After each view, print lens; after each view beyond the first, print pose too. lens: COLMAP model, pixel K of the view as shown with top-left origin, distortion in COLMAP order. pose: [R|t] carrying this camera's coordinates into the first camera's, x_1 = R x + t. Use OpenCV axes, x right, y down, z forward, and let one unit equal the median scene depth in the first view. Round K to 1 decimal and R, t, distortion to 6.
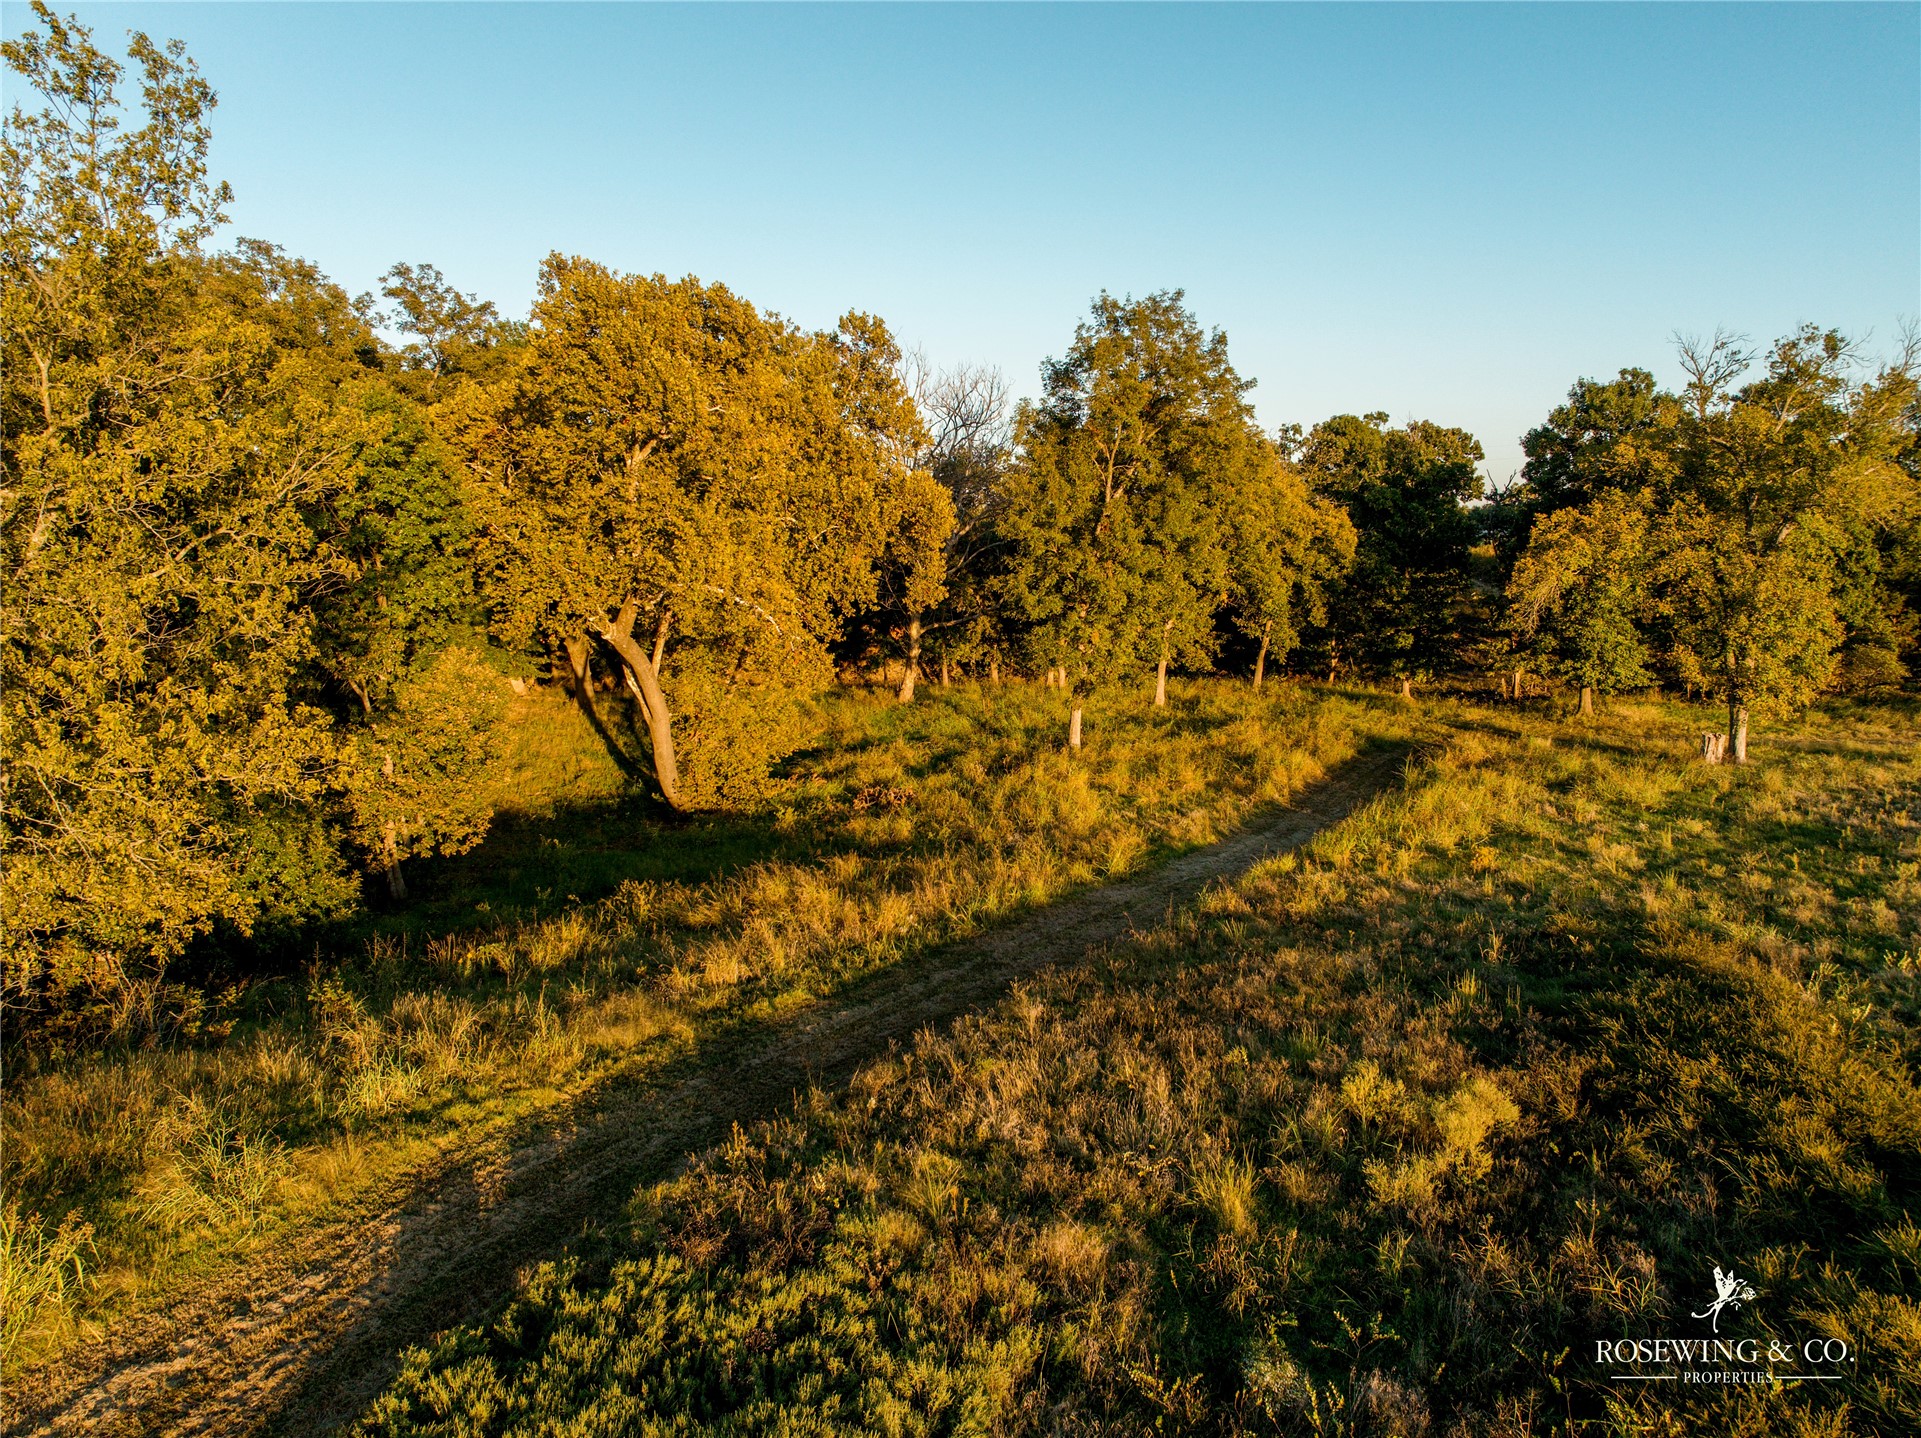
lens RADIAL K [[1345.3, 0, 960.5], [0, 1345.3, 719.0], [0, 0, 1]] dist [-0.066996, 0.040417]
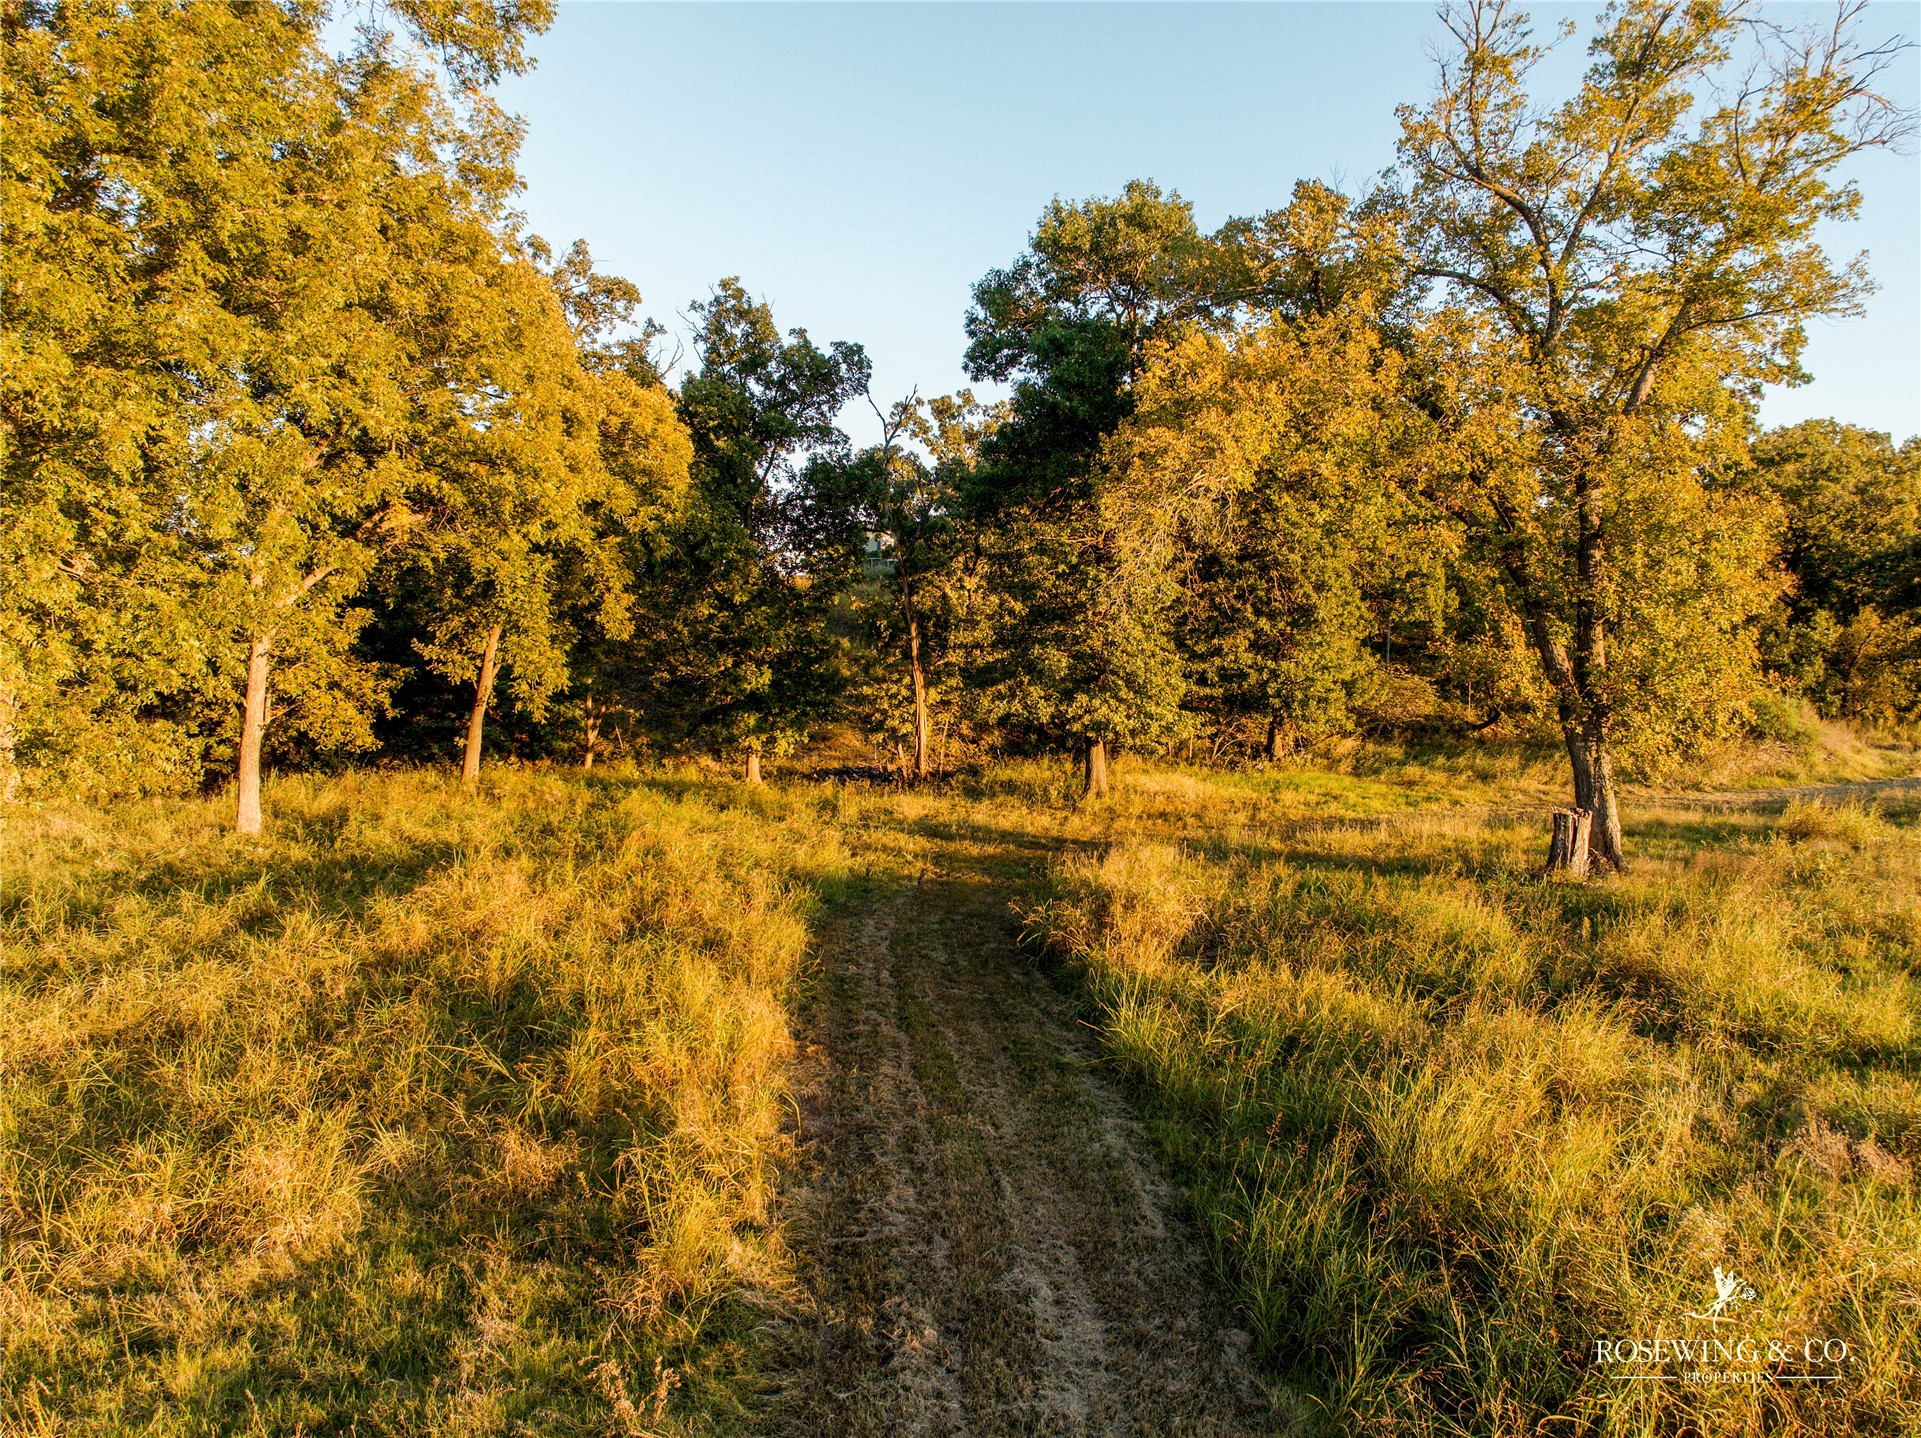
lens RADIAL K [[1345.3, 0, 960.5], [0, 1345.3, 719.0], [0, 0, 1]] dist [-0.066996, 0.040417]
pose [[0.824362, -0.027780, 0.565380, 0.100194], [0.070354, 0.996079, -0.053639, -0.008009], [-0.561673, 0.083995, 0.823084, 0.535440]]
